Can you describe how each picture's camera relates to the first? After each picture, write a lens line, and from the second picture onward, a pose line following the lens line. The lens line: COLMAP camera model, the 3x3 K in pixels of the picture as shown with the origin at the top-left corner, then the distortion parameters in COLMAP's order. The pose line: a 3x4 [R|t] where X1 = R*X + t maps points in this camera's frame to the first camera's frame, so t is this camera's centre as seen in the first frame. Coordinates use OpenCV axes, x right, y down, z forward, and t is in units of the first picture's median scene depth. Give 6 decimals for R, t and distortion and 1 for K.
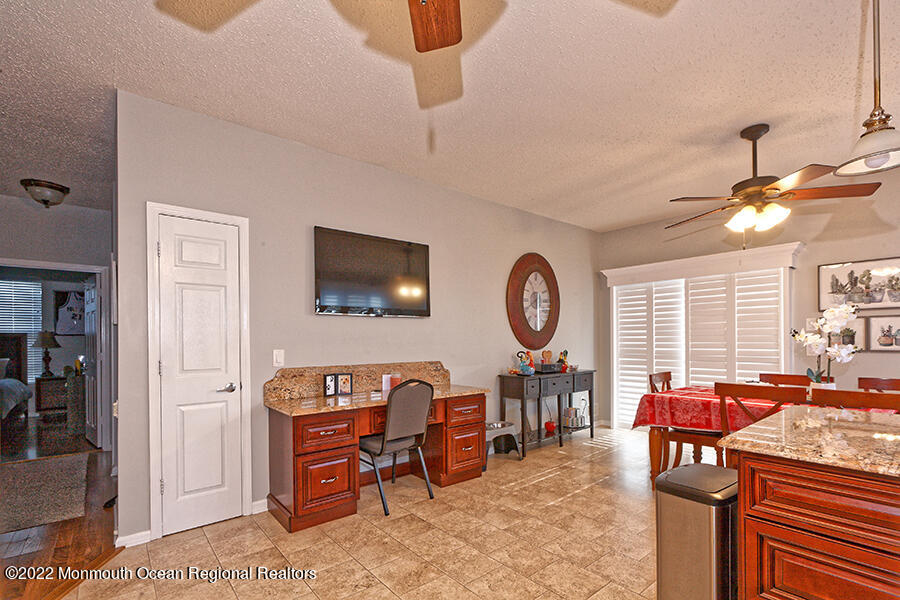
lens RADIAL K [[406.4, 0, 452.4], [0, 406.4, 341.6], [0, 0, 1]] dist [0.001508, 0.000278]
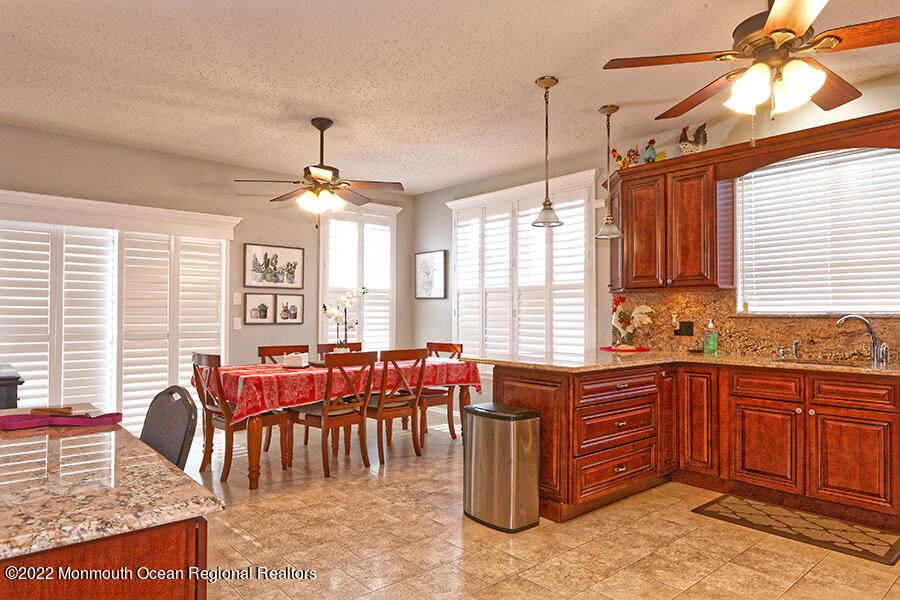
lens RADIAL K [[563.5, 0, 448.3], [0, 563.5, 306.3], [0, 0, 1]] dist [-0.005725, 0.001431]
pose [[-0.016652, 0.020883, 0.999643, -0.601802], [-0.000993, 0.999781, -0.020903, 0.006811], [-0.999861, -0.001340, -0.016628, 0.533568]]
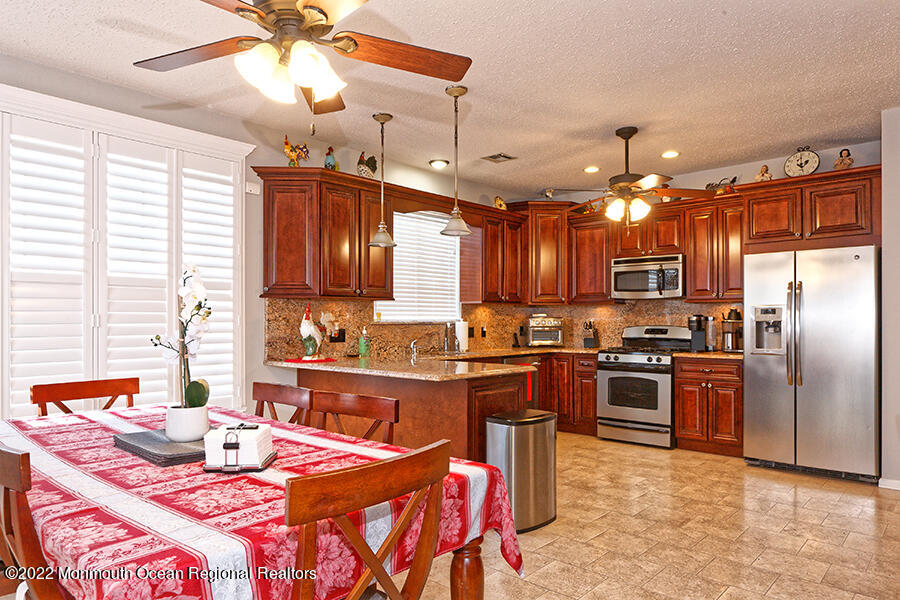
lens RADIAL K [[566.5, 0, 449.9], [0, 566.5, 321.1], [0, 0, 1]] dist [0.000008, 0.000518]
pose [[-0.992193, 0.008061, -0.124454, 0.501716], [0.008112, 0.999967, 0.000094, -0.002522], [0.124451, -0.000916, -0.992225, 1.323745]]
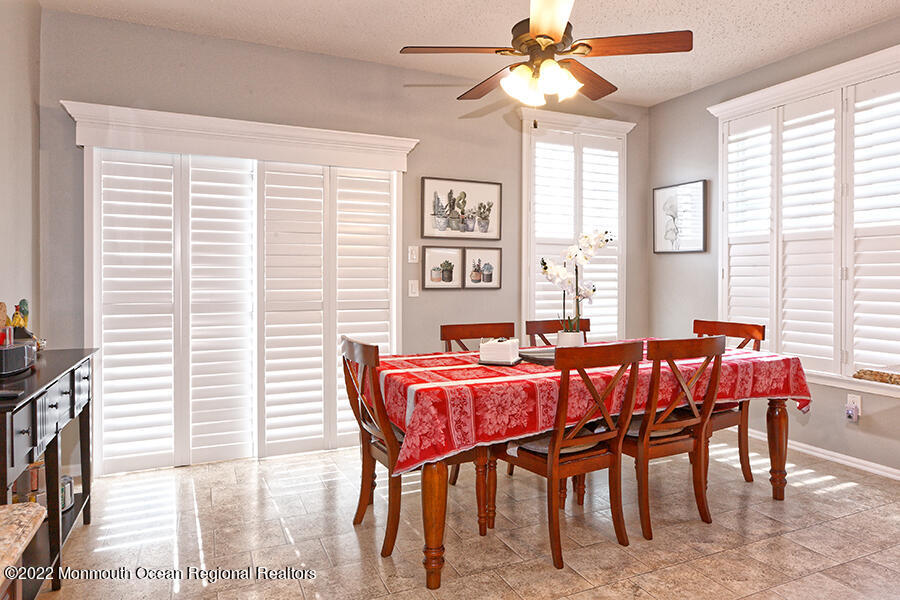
lens RADIAL K [[575.7, 0, 472.4], [0, 575.7, 279.8], [0, 0, 1]] dist [-0.010810, -0.000101]
pose [[0.253730, -0.000811, 0.967275, -0.123233], [-0.002194, 0.999997, 0.001413, 0.003283], [-0.967273, -0.002481, 0.253727, 0.683590]]
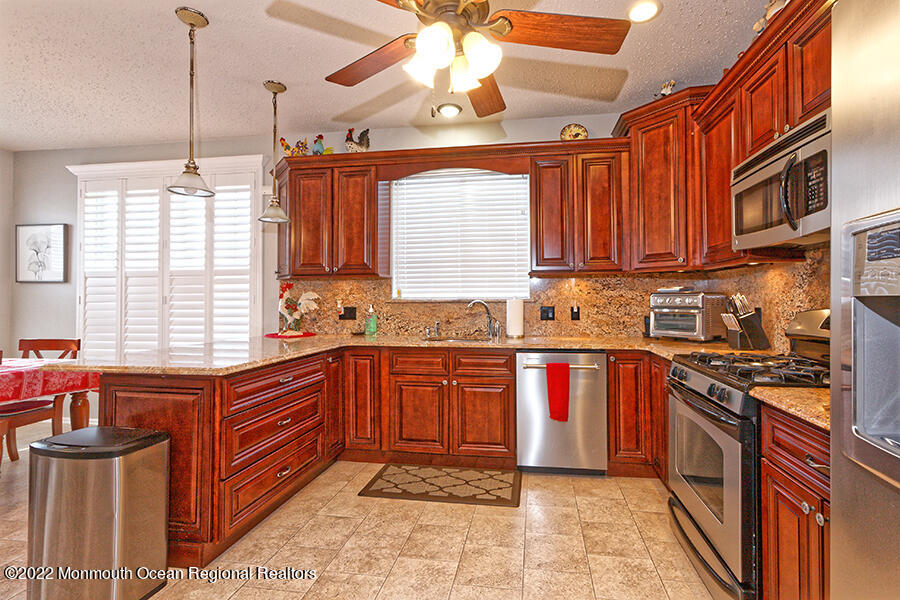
lens RADIAL K [[416.6, 0, 477.3], [0, 416.6, 291.6], [0, 0, 1]] dist [-0.004192, 0.000424]
pose [[-0.667309, 0.023481, 0.744411, -0.336368], [0.009373, 0.999688, -0.023132, 0.003227], [-0.744722, -0.008459, -0.667321, 0.436130]]
